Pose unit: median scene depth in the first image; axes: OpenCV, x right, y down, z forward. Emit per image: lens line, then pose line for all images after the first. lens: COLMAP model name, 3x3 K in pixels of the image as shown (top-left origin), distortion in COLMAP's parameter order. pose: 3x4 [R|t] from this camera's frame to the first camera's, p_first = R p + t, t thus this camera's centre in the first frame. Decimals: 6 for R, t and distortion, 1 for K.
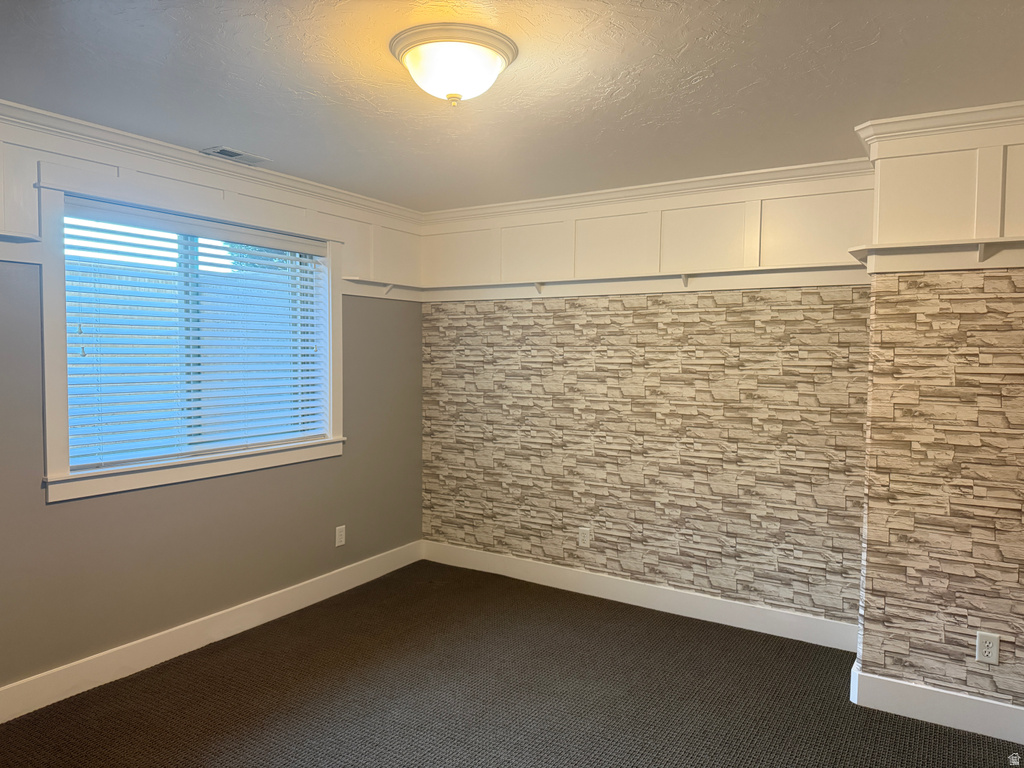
lens RADIAL K [[675.6, 0, 514.6], [0, 675.6, 374.2], [0, 0, 1]] dist [0.078957, -0.175700]
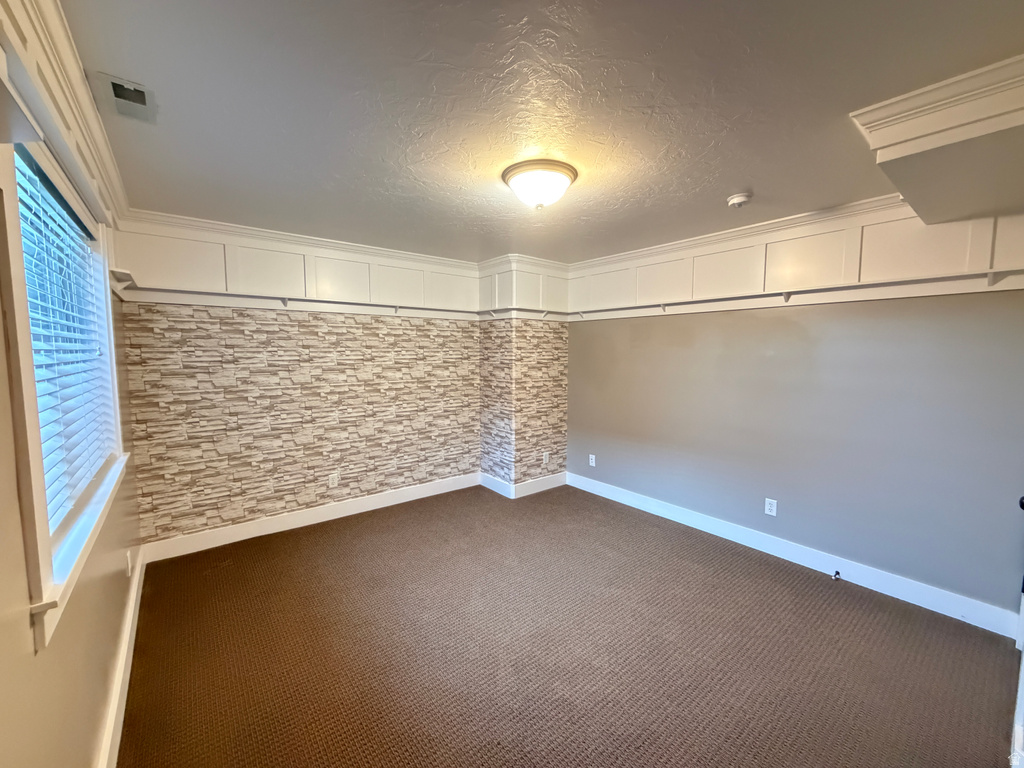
lens RADIAL K [[409.6, 0, 508.1], [0, 409.6, 384.1], [0, 0, 1]] dist [-0.000321, -0.000244]
pose [[0.346682, -0.080618, 0.934512, -0.522323], [0.035550, 0.996713, 0.072796, -0.013696], [-0.937309, 0.007985, 0.348409, 0.318483]]
